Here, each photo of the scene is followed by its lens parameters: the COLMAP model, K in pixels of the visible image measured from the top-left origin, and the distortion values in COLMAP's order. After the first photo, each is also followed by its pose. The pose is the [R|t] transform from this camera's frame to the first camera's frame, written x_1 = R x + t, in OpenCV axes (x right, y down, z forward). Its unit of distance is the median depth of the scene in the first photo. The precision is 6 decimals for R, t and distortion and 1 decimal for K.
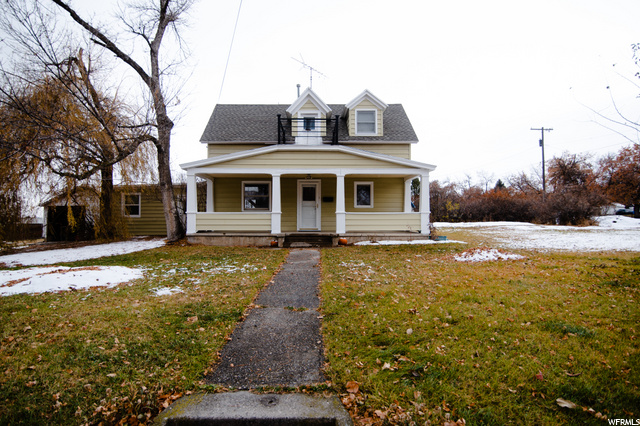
lens RADIAL K [[352.0, 0, 310.0], [0, 352.0, 216.0], [0, 0, 1]] dist [-0.037675, -0.000537]
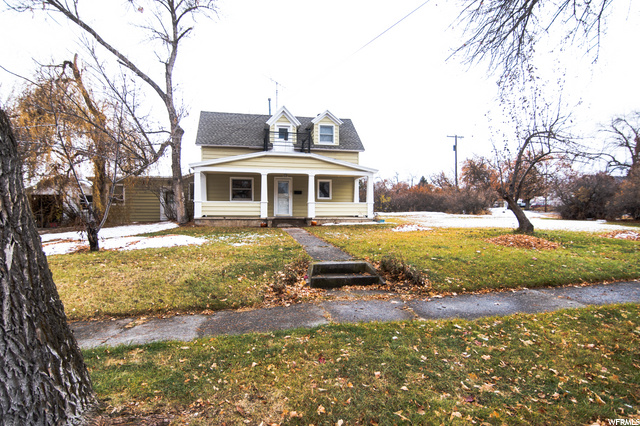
lens RADIAL K [[352.0, 0, 310.0], [0, 352.0, 216.0], [0, 0, 1]] dist [-0.037675, -0.000537]
pose [[0.982700, 0.001654, 0.185198, -0.146815], [-0.005666, 0.999761, 0.021134, 0.012417], [-0.185118, -0.021817, 0.982474, -0.295797]]
